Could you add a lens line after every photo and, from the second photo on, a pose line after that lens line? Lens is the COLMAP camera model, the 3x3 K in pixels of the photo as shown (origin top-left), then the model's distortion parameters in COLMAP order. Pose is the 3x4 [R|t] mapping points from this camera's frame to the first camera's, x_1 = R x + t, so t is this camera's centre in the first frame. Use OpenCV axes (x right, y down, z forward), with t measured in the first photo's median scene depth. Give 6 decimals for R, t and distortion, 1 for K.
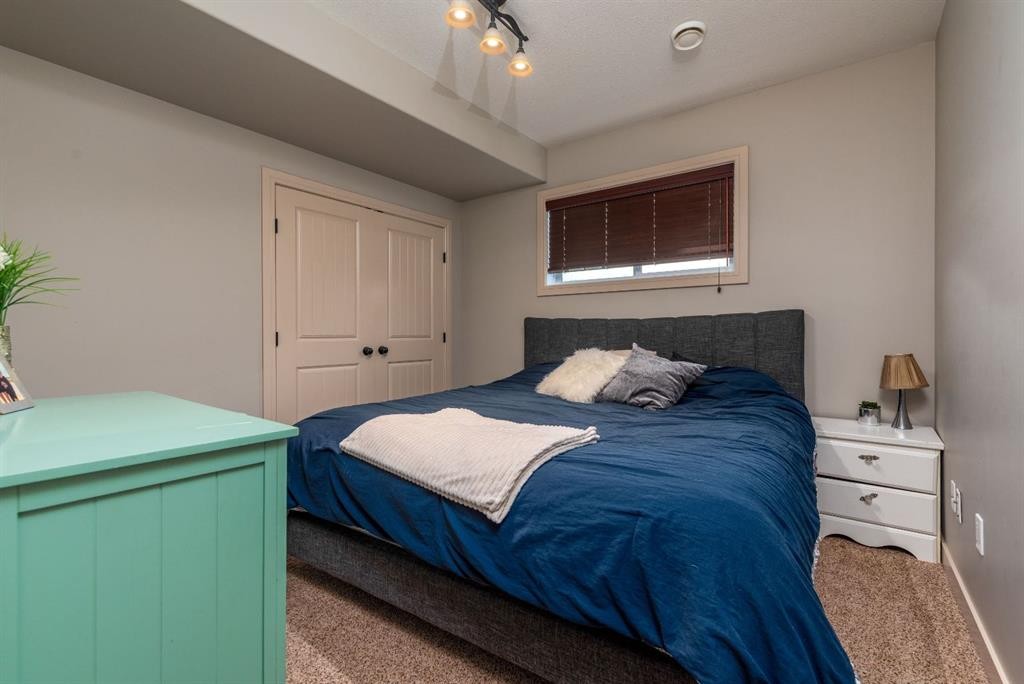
lens RADIAL K [[465.2, 0, 512.0], [0, 465.2, 342.0], [0, 0, 1]] dist [0.000795, 0.000094]
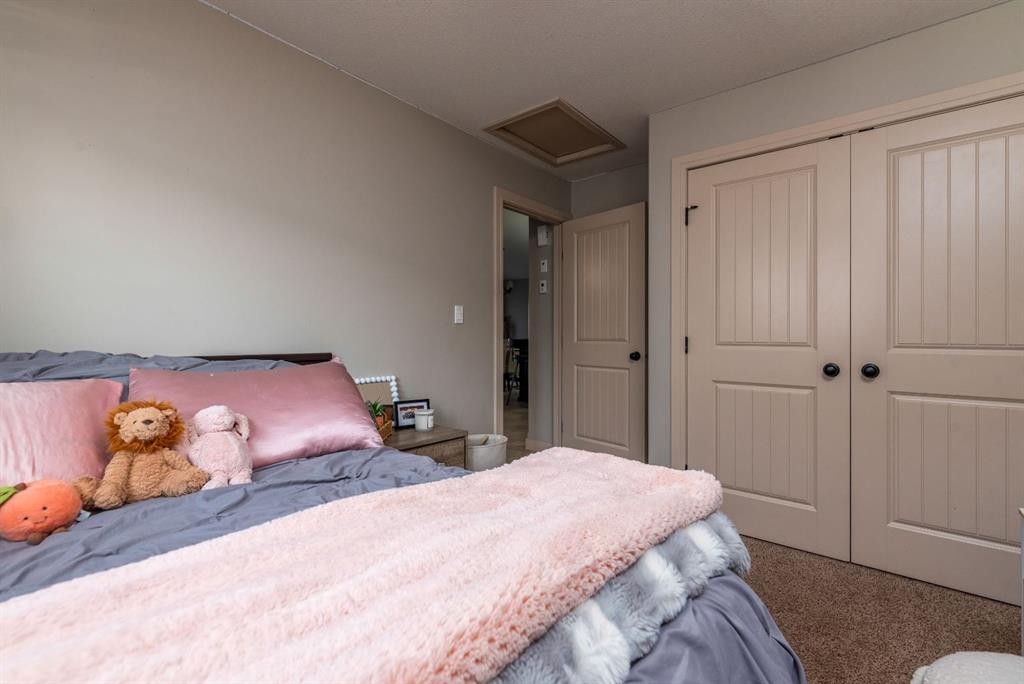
lens RADIAL K [[465.2, 0, 512.0], [0, 465.2, 342.0], [0, 0, 1]] dist [0.000795, 0.000094]
pose [[-0.073813, 0.006019, -0.997254, 0.328968], [-0.024814, 0.999661, 0.007871, -0.011469], [0.996963, 0.025327, -0.073638, 0.616236]]
